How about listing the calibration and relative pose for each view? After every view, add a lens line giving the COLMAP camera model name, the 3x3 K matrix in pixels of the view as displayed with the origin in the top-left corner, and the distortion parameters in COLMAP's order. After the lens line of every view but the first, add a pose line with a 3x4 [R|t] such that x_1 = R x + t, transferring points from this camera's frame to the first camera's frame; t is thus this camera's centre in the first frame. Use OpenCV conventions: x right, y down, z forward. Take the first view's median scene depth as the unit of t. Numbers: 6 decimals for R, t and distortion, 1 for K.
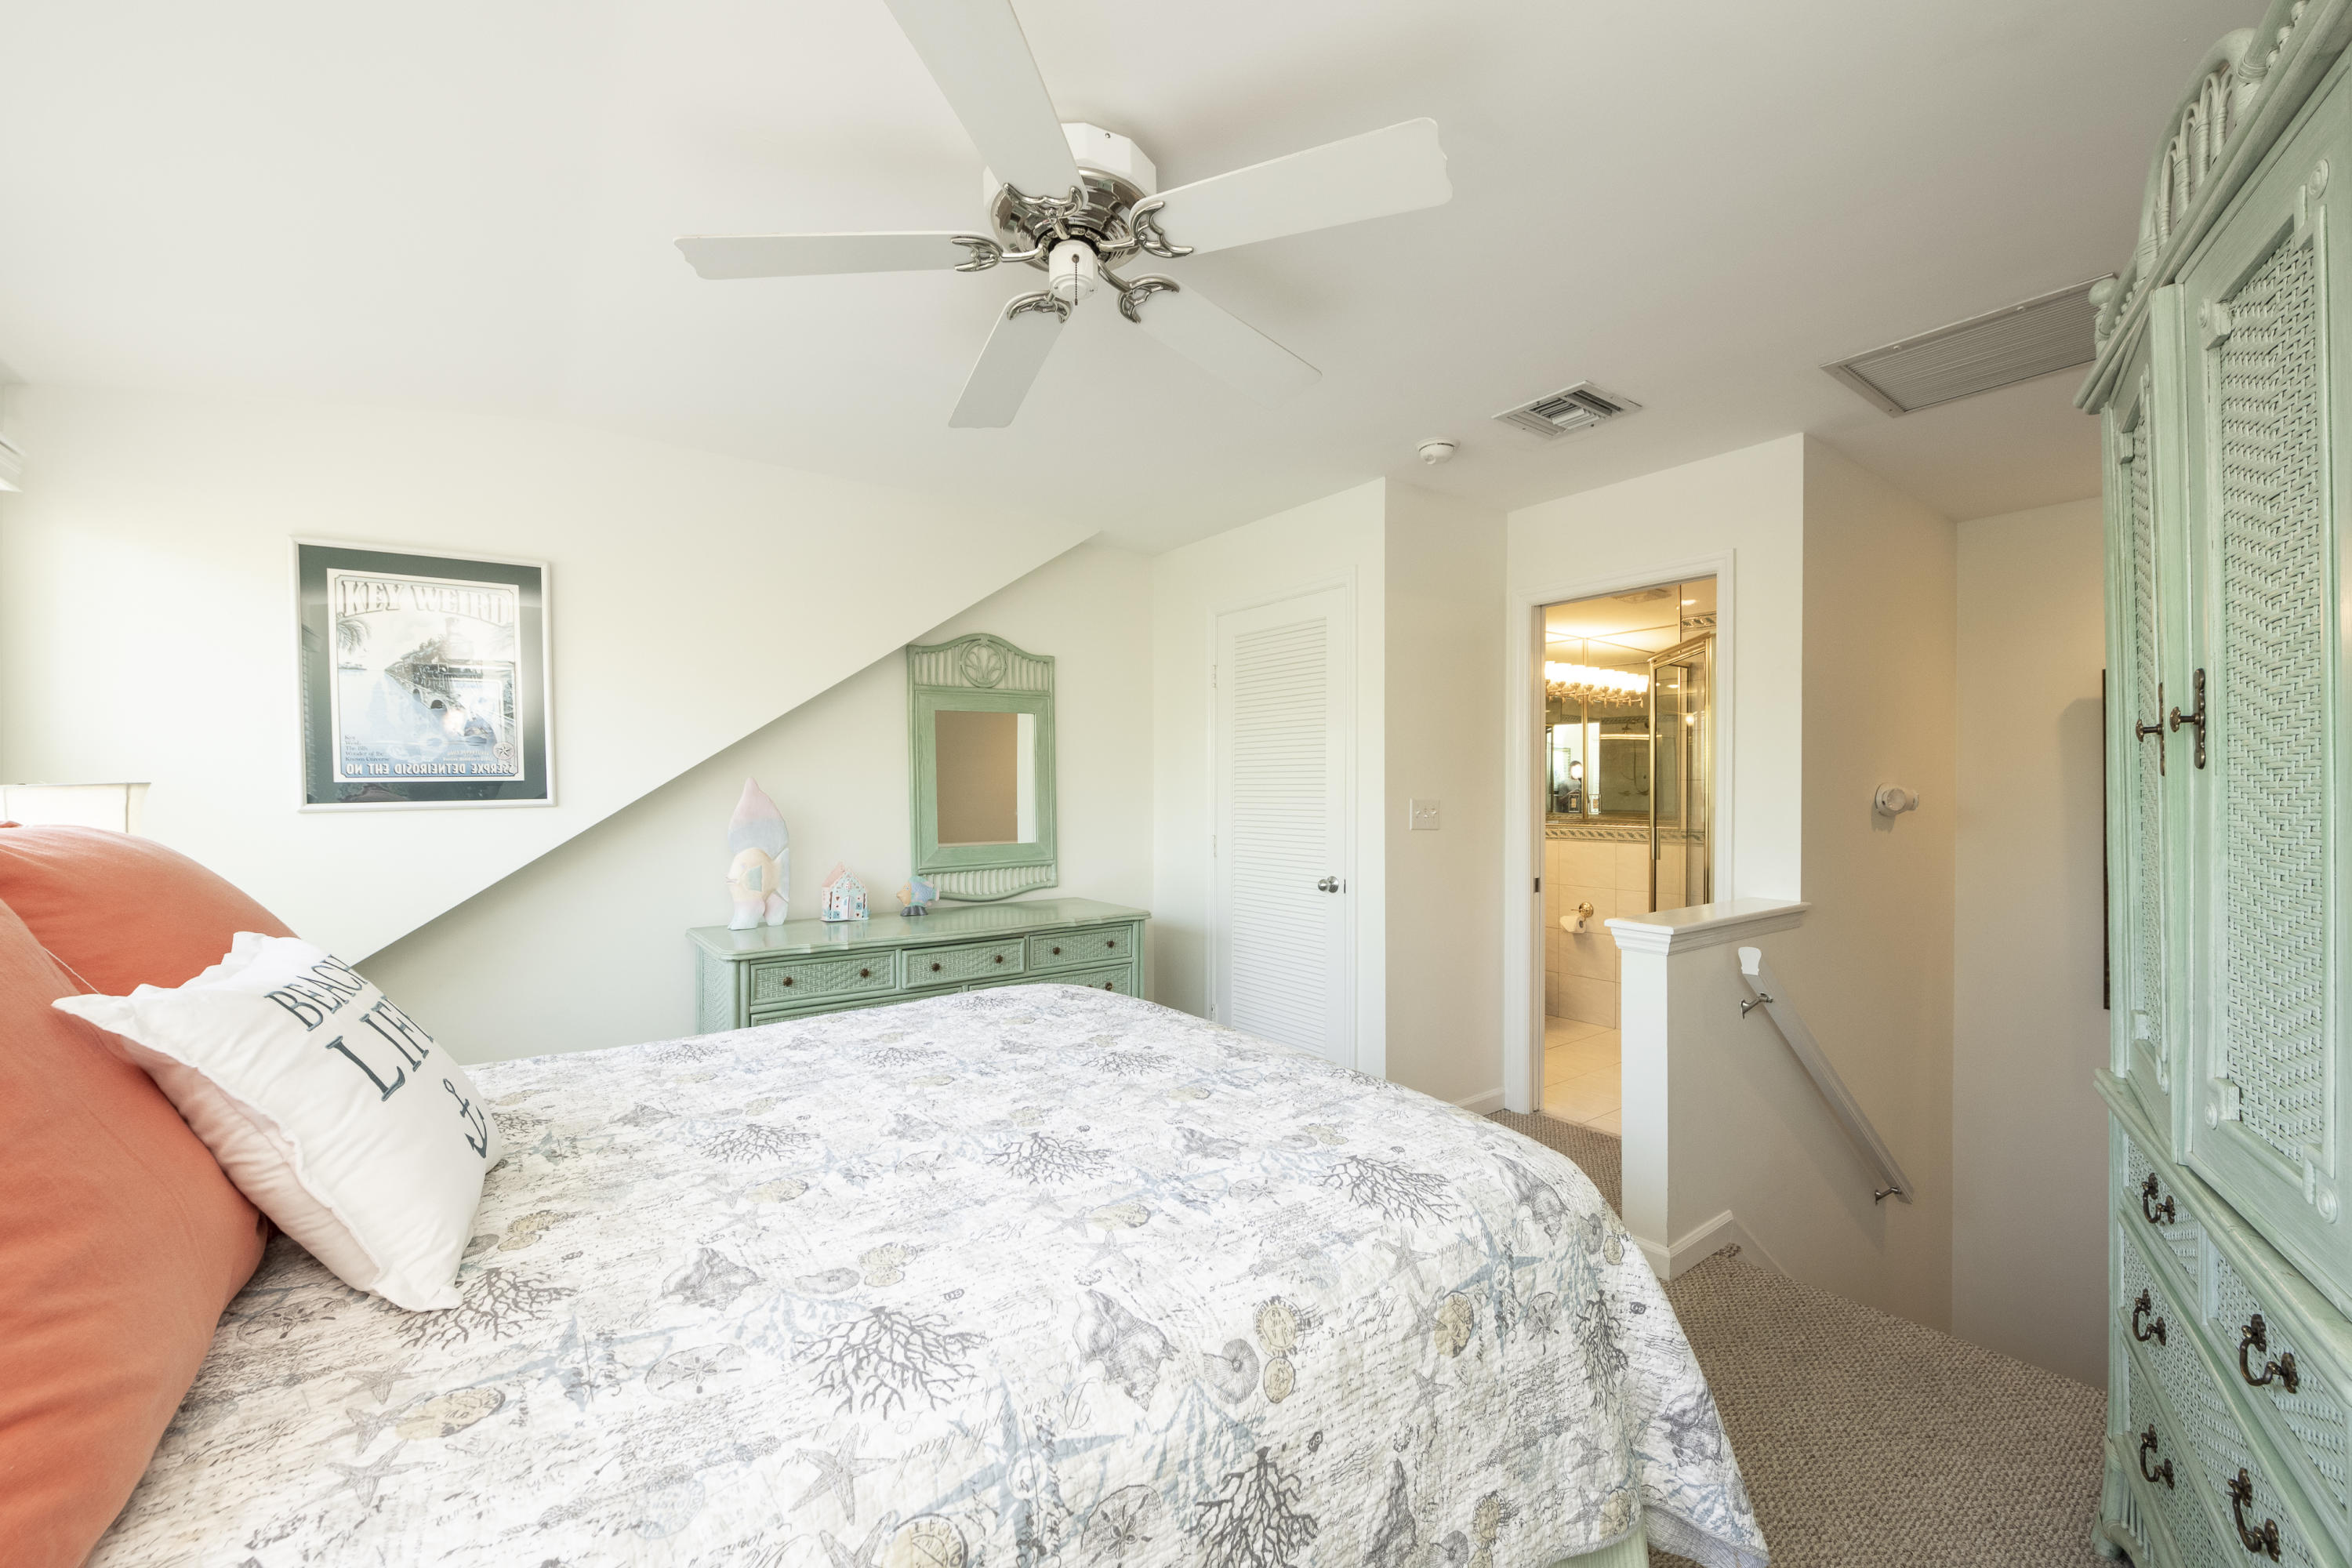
lens RADIAL K [[936.1, 0, 1172.2], [0, 936.1, 793.6], [0, 0, 1]] dist [-0.016654, 0.000938]
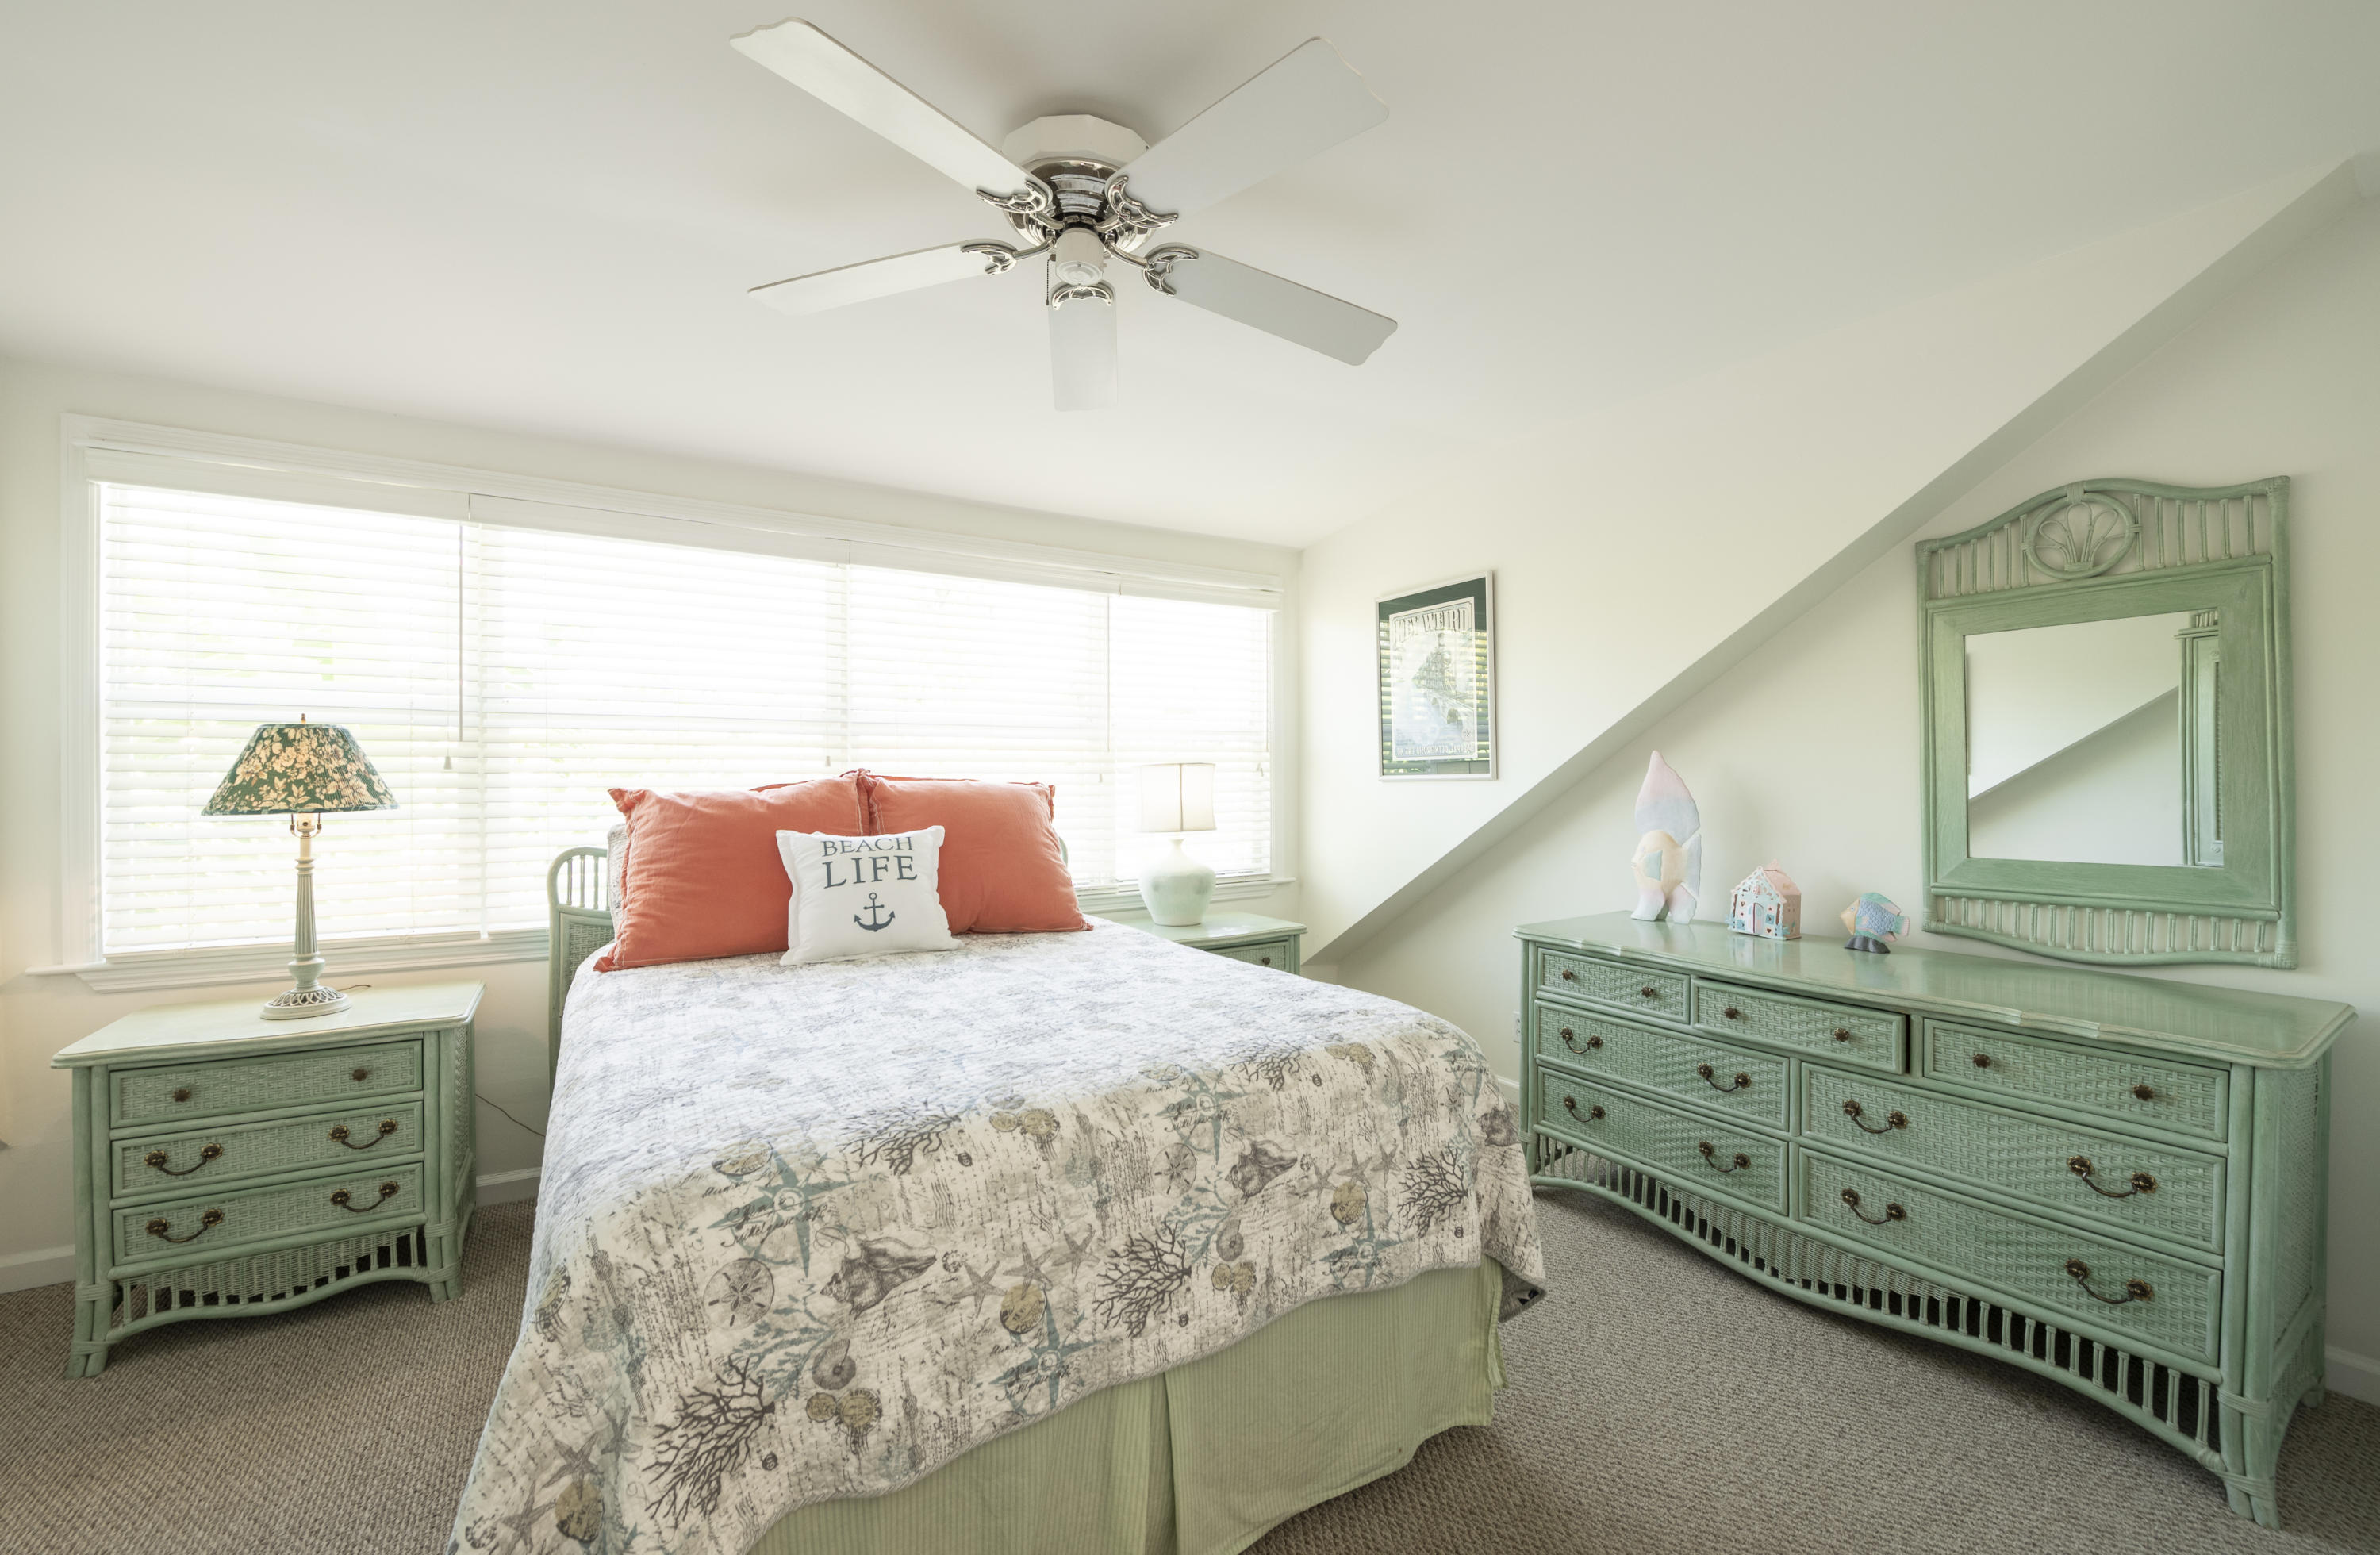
lens RADIAL K [[952.4, 0, 1184.4], [0, 952.4, 764.0], [0, 0, 1]] dist [-0.004371, -0.000230]
pose [[-0.071318, -0.003228, -0.997448, 0.488575], [0.001298, 0.999994, -0.003329, -0.002483], [0.997453, -0.001532, -0.071313, 0.620025]]
